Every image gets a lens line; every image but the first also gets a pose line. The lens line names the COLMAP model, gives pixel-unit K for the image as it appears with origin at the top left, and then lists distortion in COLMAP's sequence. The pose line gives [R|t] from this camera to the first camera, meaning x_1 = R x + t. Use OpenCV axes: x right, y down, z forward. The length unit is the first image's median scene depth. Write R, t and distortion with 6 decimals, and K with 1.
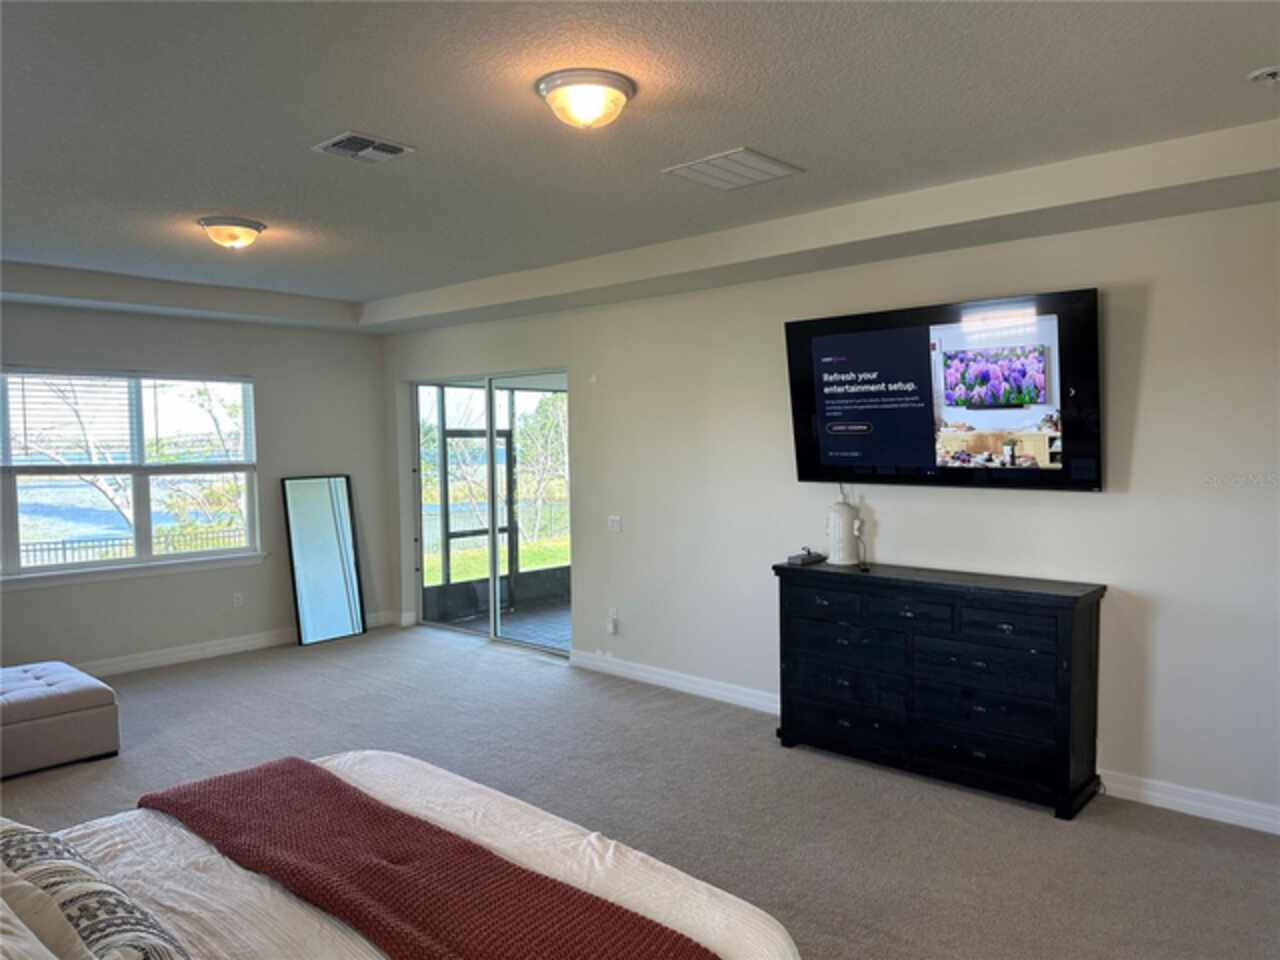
lens RADIAL K [[905.8, 0, 638.4], [0, 905.8, 482.9], [0, 0, 1]] dist [0.038785, -0.005350]
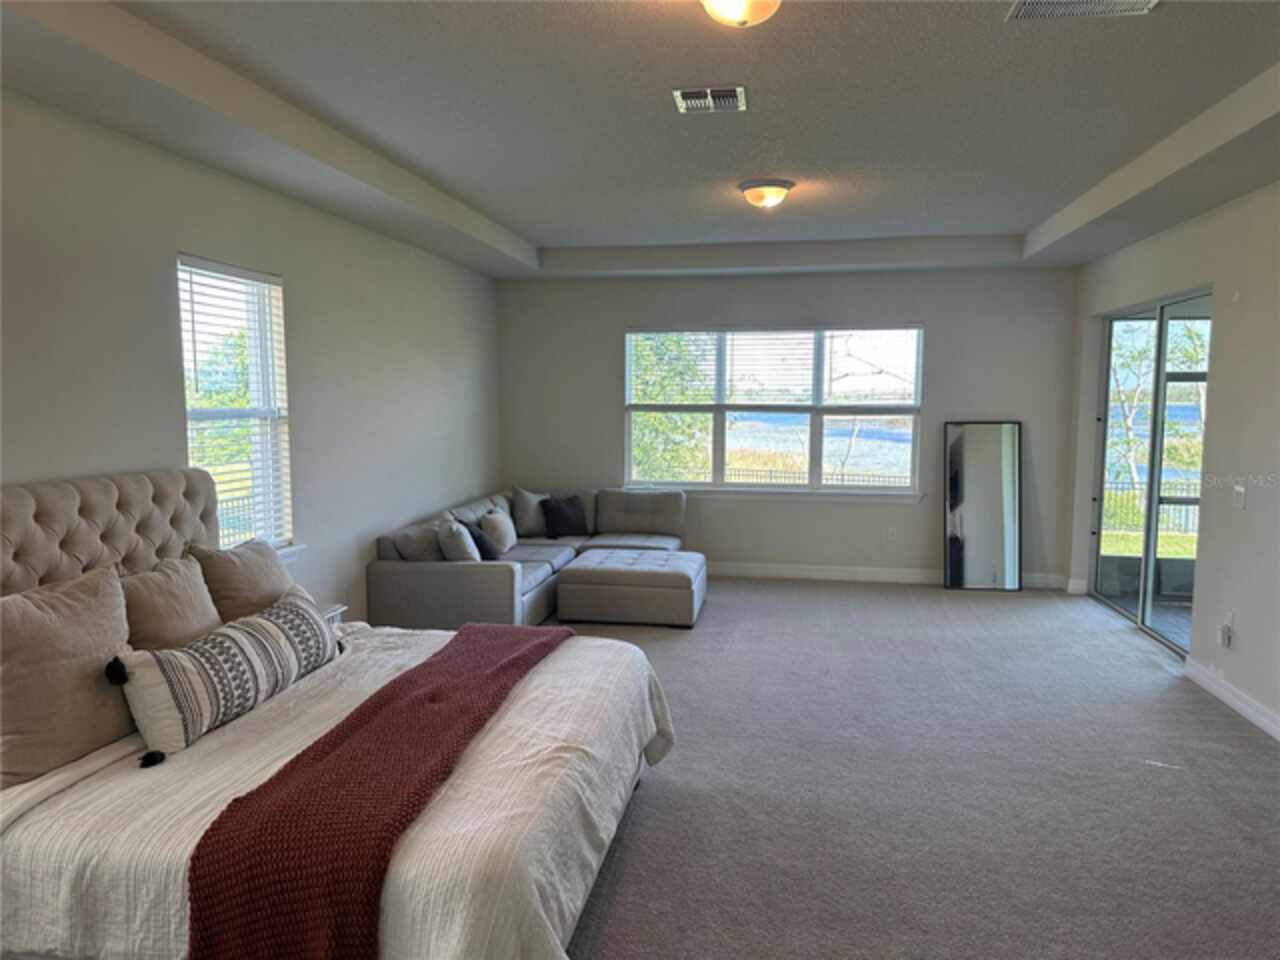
lens RADIAL K [[905.8, 0, 638.2], [0, 905.8, 480.7], [0, 0, 1]] dist [0.038785, -0.005350]
pose [[0.537581, 0.088738, -0.838529, 0.306459], [-0.049126, 0.996054, 0.073913, 0.001545], [0.841780, 0.001459, 0.539820, 0.185464]]
